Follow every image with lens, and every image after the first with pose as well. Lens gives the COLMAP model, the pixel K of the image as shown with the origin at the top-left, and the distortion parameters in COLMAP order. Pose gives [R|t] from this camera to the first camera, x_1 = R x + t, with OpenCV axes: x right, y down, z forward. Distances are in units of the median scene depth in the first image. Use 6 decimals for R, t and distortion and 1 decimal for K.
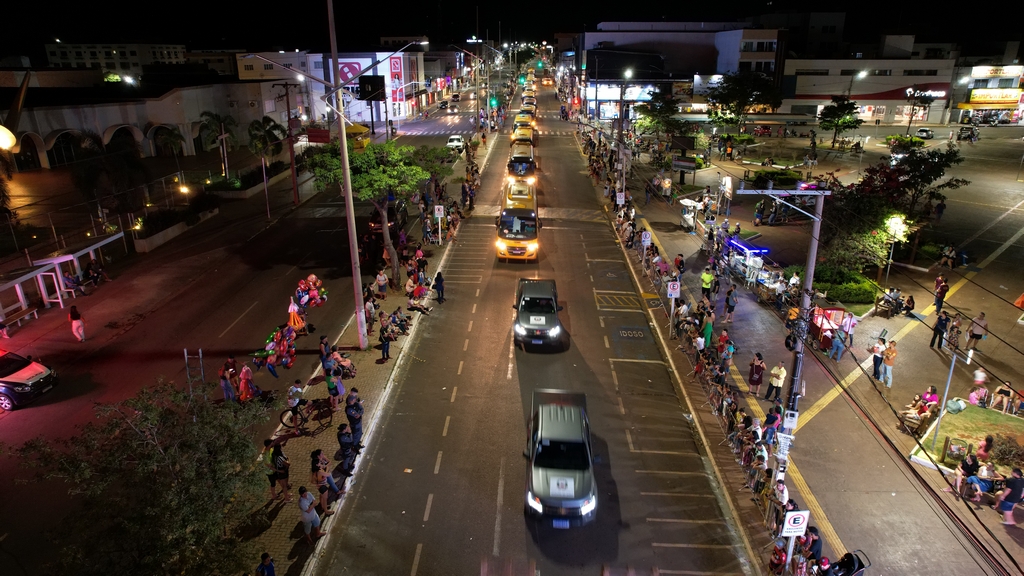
lens RADIAL K [[649.5, 0, 512.0], [0, 649.5, 288.0], [0, 0, 1]] dist [-0.079690, 0.071540]
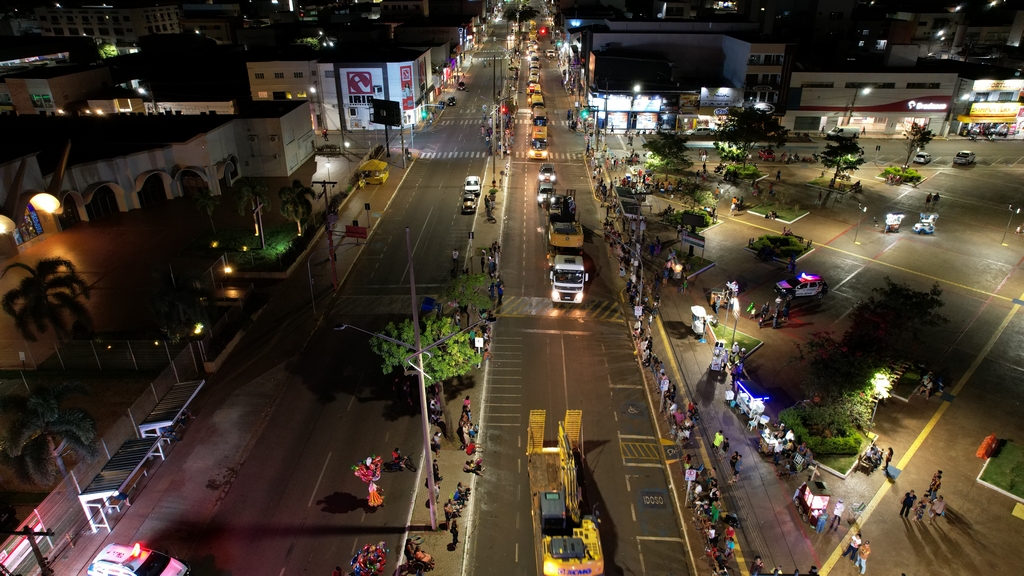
lens RADIAL K [[649.5, 0, 512.0], [0, 649.5, 288.0], [0, 0, 1]] dist [-0.079690, 0.071540]
pose [[0.999966, -0.000437, 0.008262, -0.034415], [-0.000432, 0.994483, 0.104898, -0.175138], [-0.008262, -0.104898, 0.994449, -0.056798]]
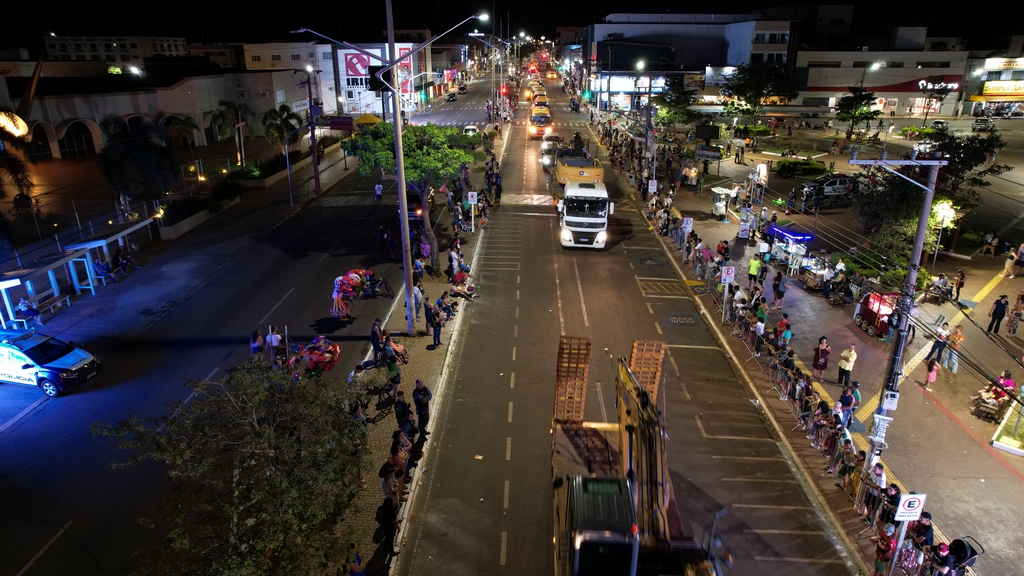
lens RADIAL K [[649.5, 0, 512.0], [0, 649.5, 288.0], [0, 0, 1]] dist [-0.079690, 0.071540]
pose [[0.999987, 0.000008, 0.005070, -0.030717], [-0.000040, 0.999980, 0.006299, 0.006344], [-0.005070, -0.006299, 0.999967, 0.009150]]
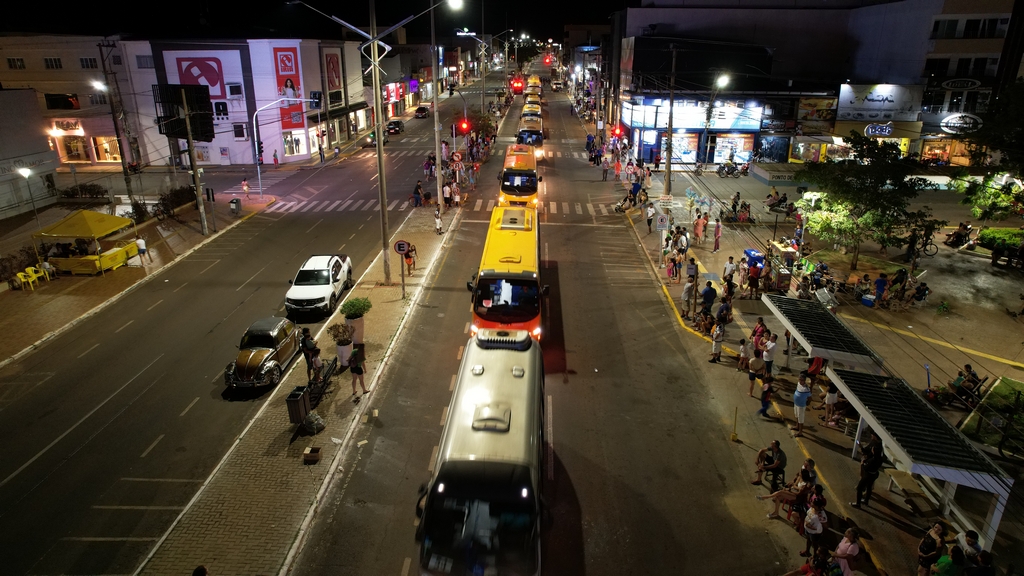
lens RADIAL K [[649.5, 0, 512.0], [0, 649.5, 288.0], [0, 0, 1]] dist [-0.079690, 0.071540]
pose [[0.999965, 0.006136, -0.005666, 0.021995], [-0.006129, 0.999980, 0.001287, -0.230767], [0.005674, -0.001252, 0.999983, 0.671059]]
